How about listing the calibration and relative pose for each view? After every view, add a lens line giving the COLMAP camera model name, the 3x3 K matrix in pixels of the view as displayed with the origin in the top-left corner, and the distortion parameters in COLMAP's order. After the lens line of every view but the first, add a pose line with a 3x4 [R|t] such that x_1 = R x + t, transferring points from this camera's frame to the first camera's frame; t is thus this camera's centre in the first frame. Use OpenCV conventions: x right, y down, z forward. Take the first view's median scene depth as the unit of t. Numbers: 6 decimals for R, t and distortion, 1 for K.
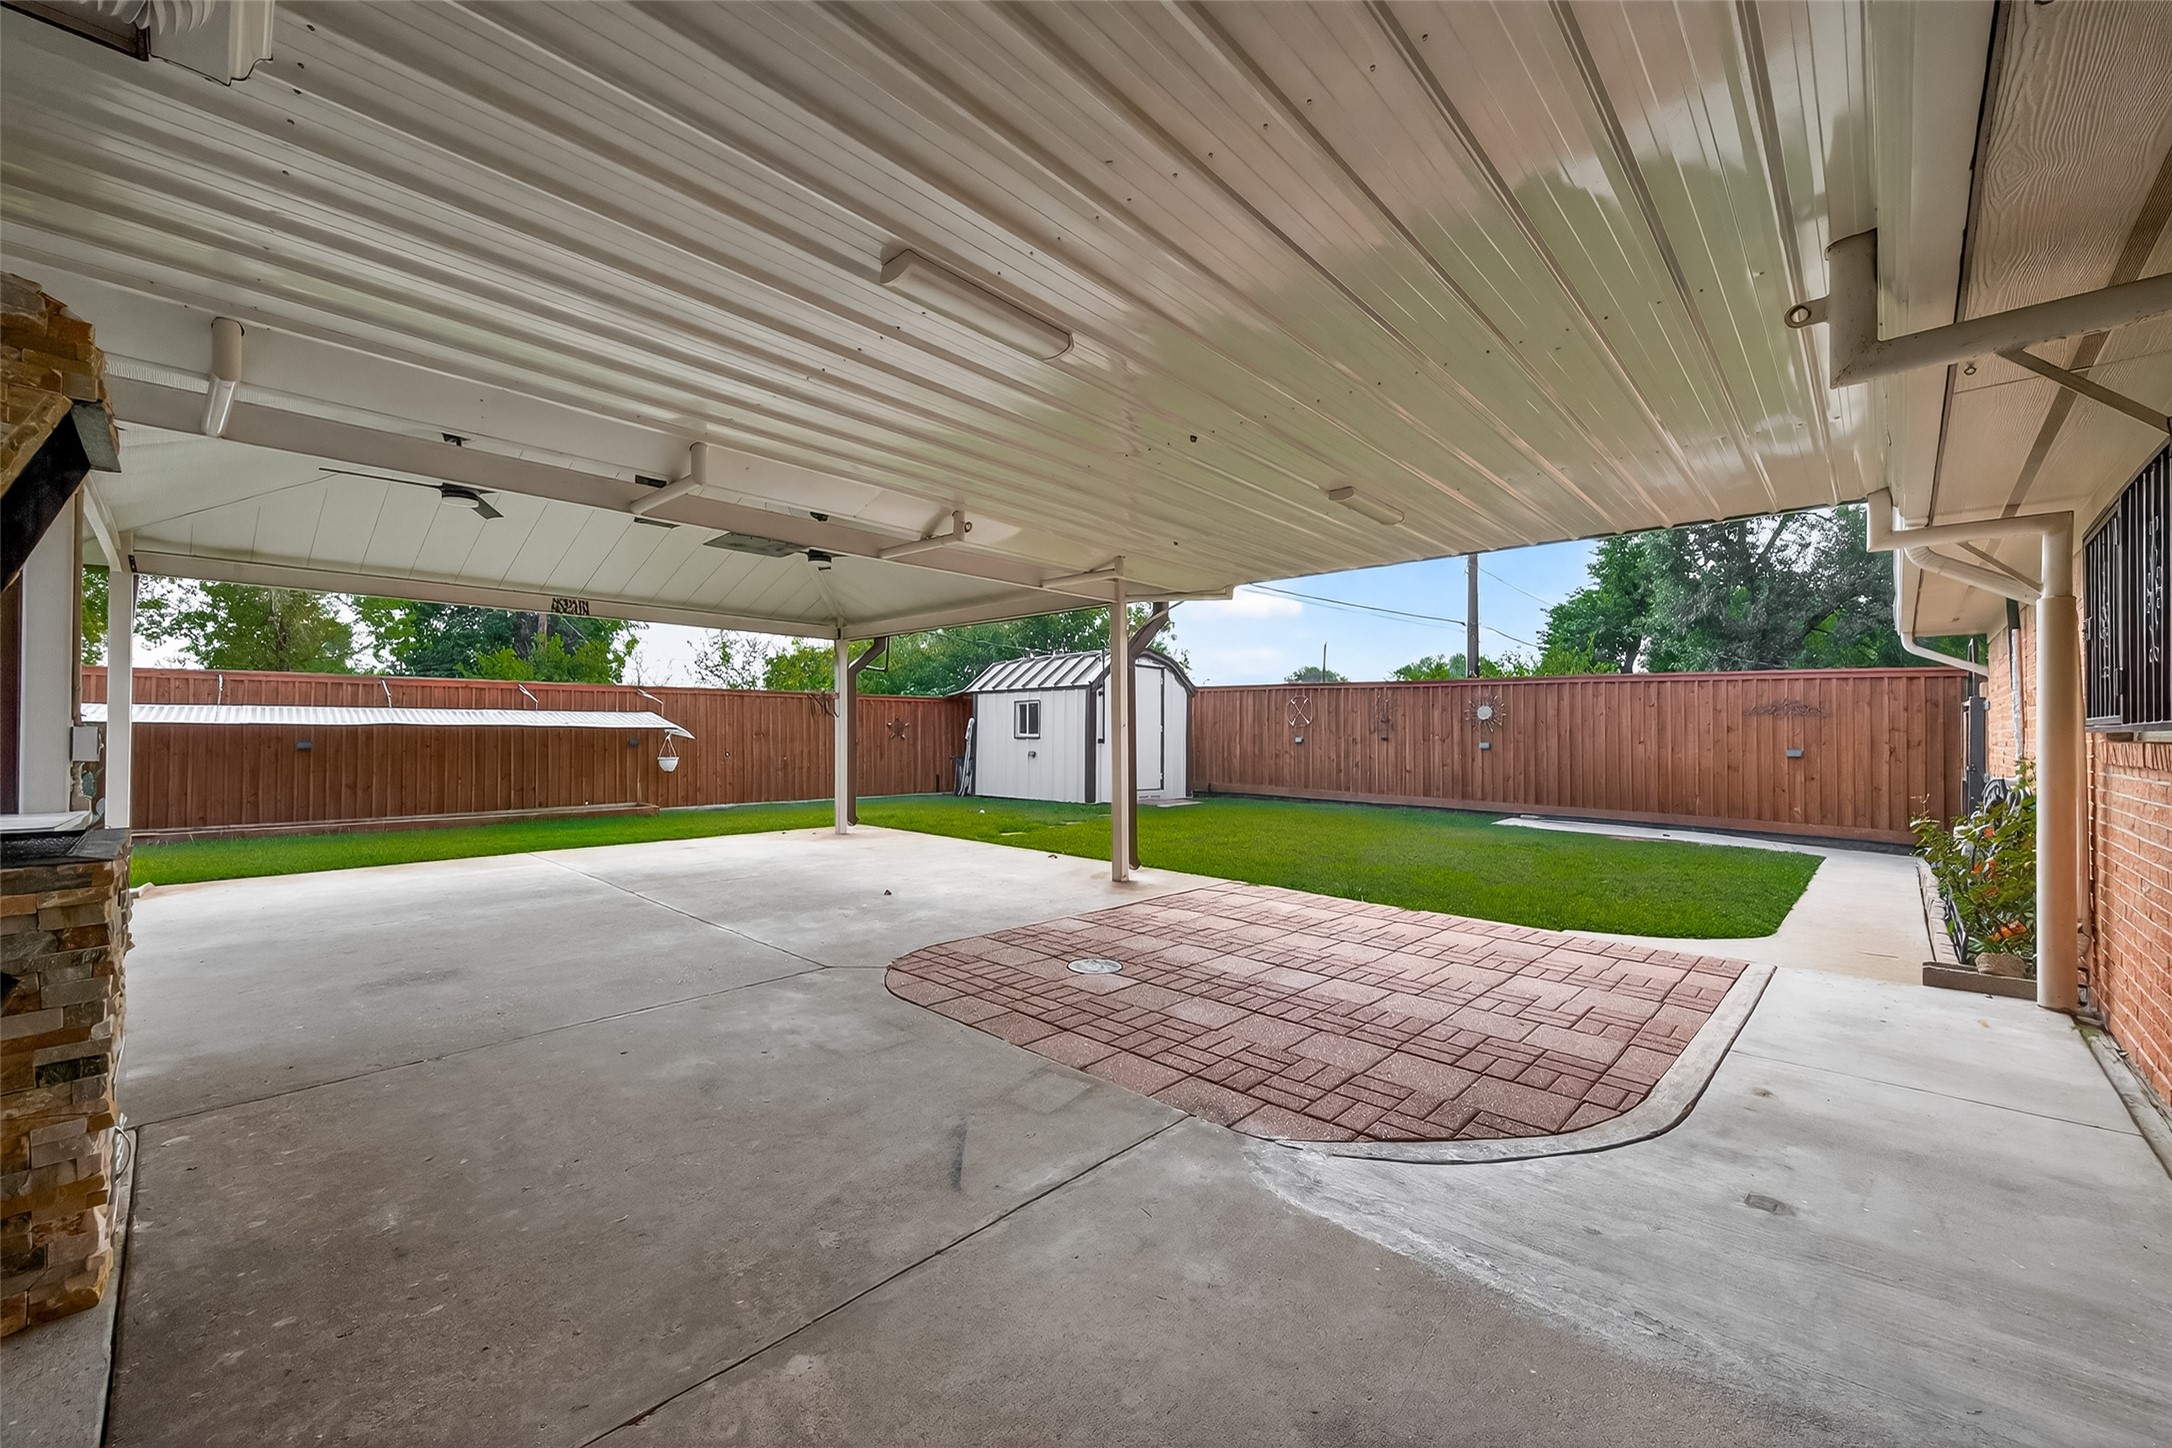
lens RADIAL K [[849.9, 0, 1091.0], [0, 849.9, 720.8], [0, 0, 1]] dist [0.000691, 0.000000]
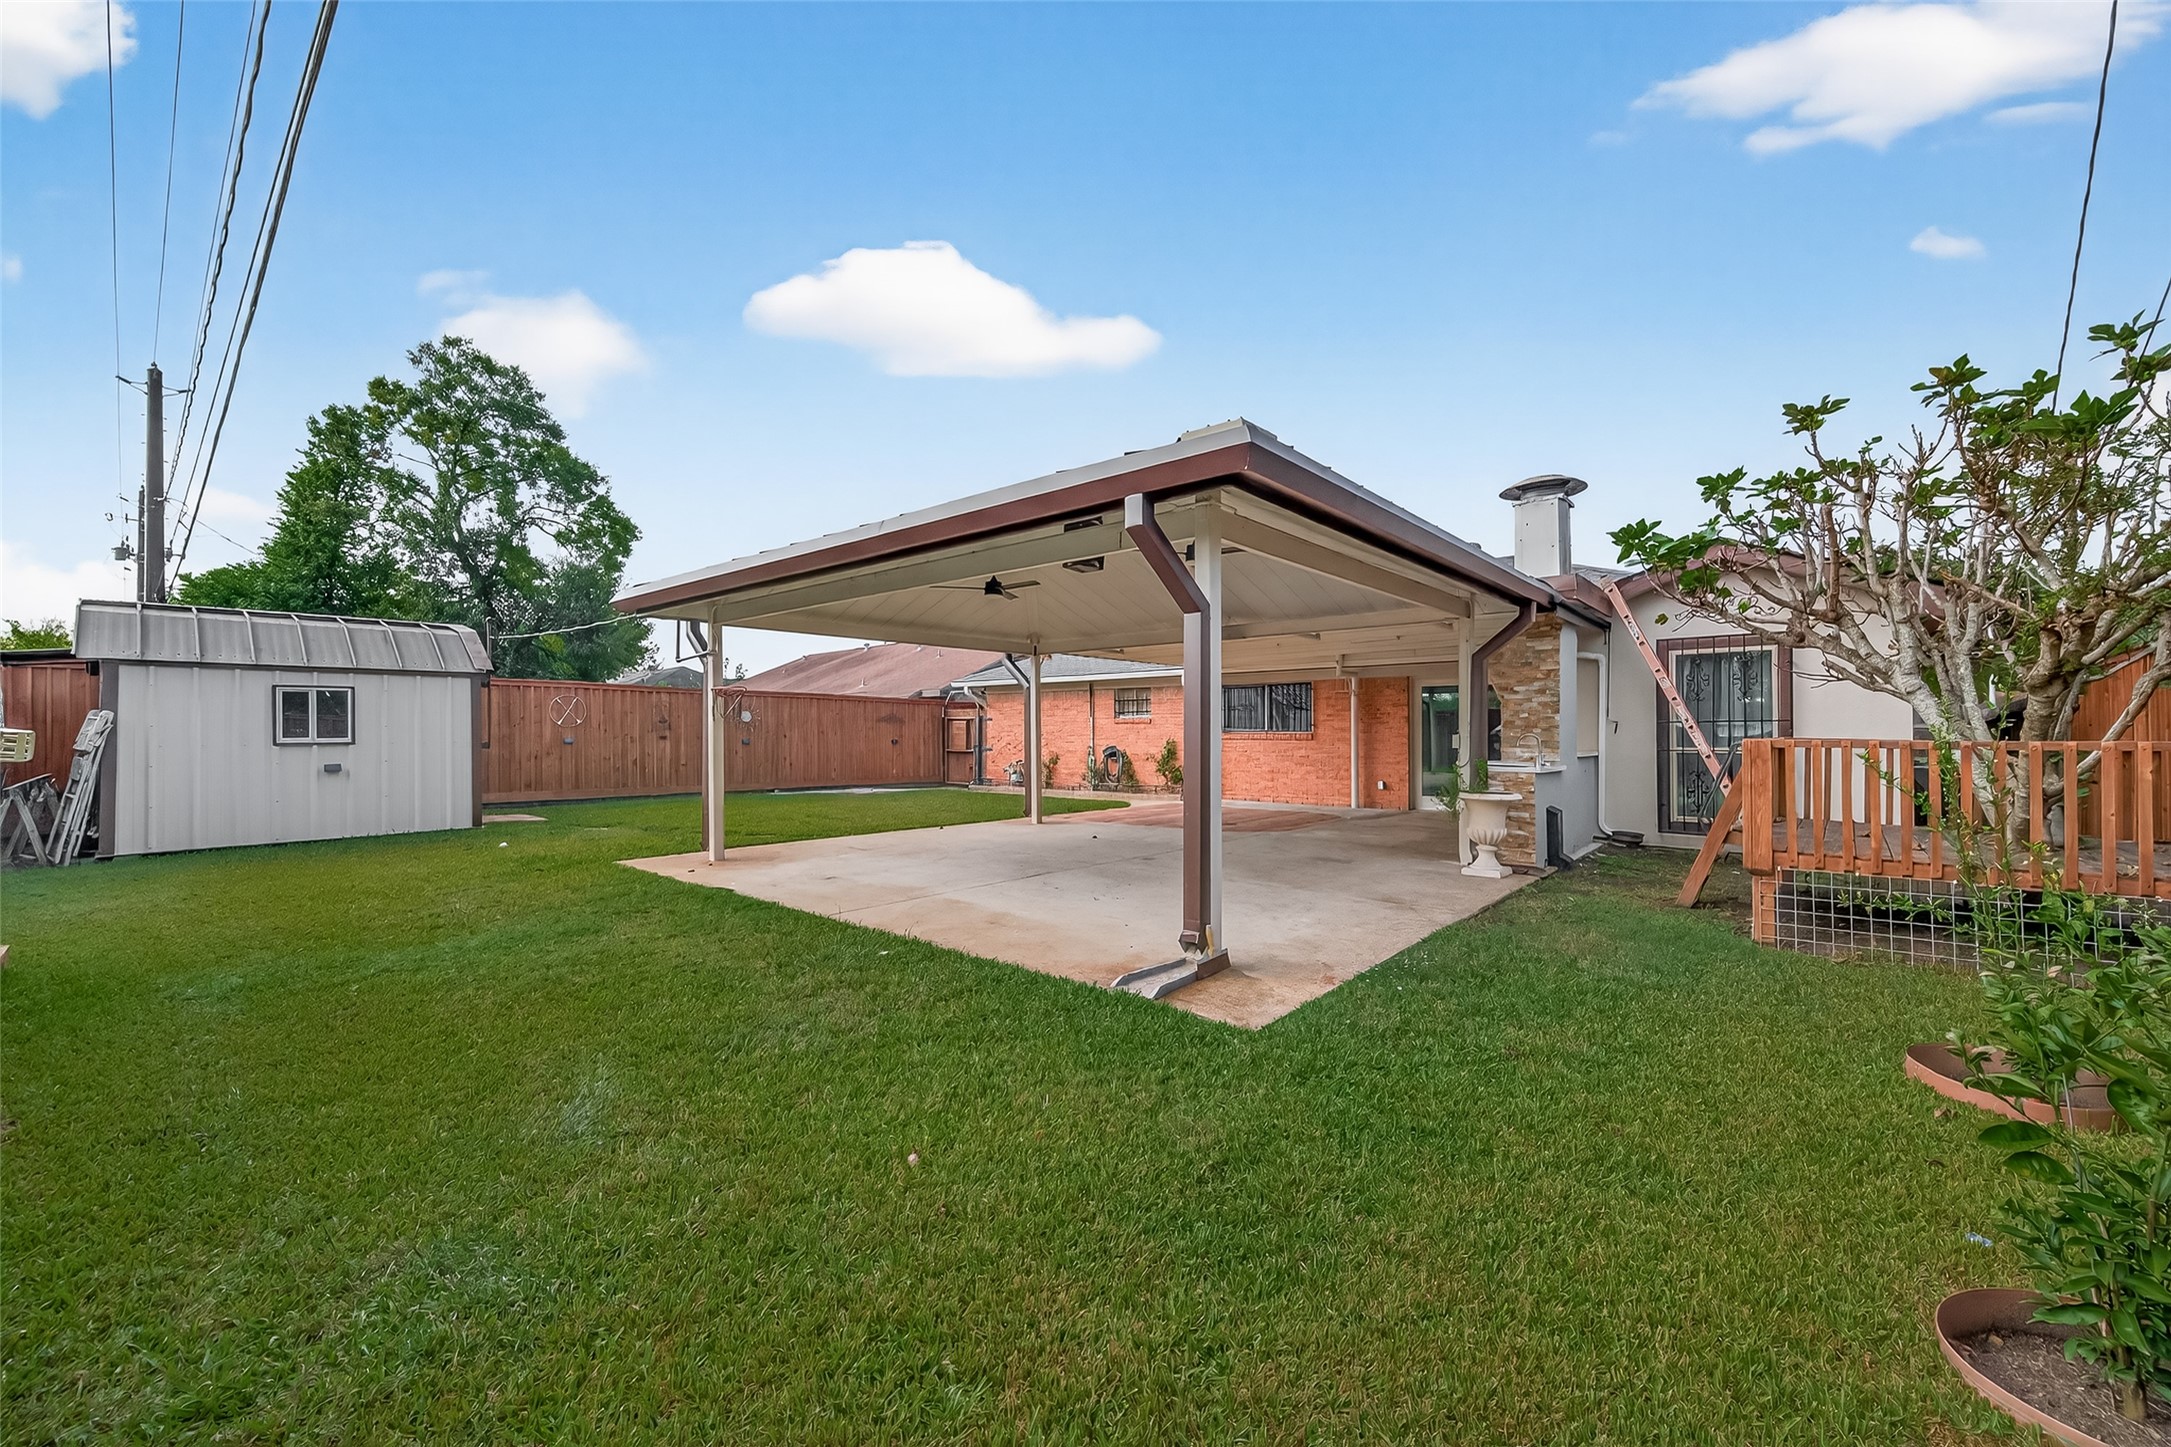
lens RADIAL K [[849.5, 0, 1079.0], [0, 849.5, 728.4], [0, 0, 1]] dist [0.000691, 0.000000]
pose [[-0.029963, -0.002053, 0.999549, -0.928220], [-0.013593, 0.999906, 0.001647, -0.001649], [-0.999459, -0.013537, -0.029988, 0.547315]]
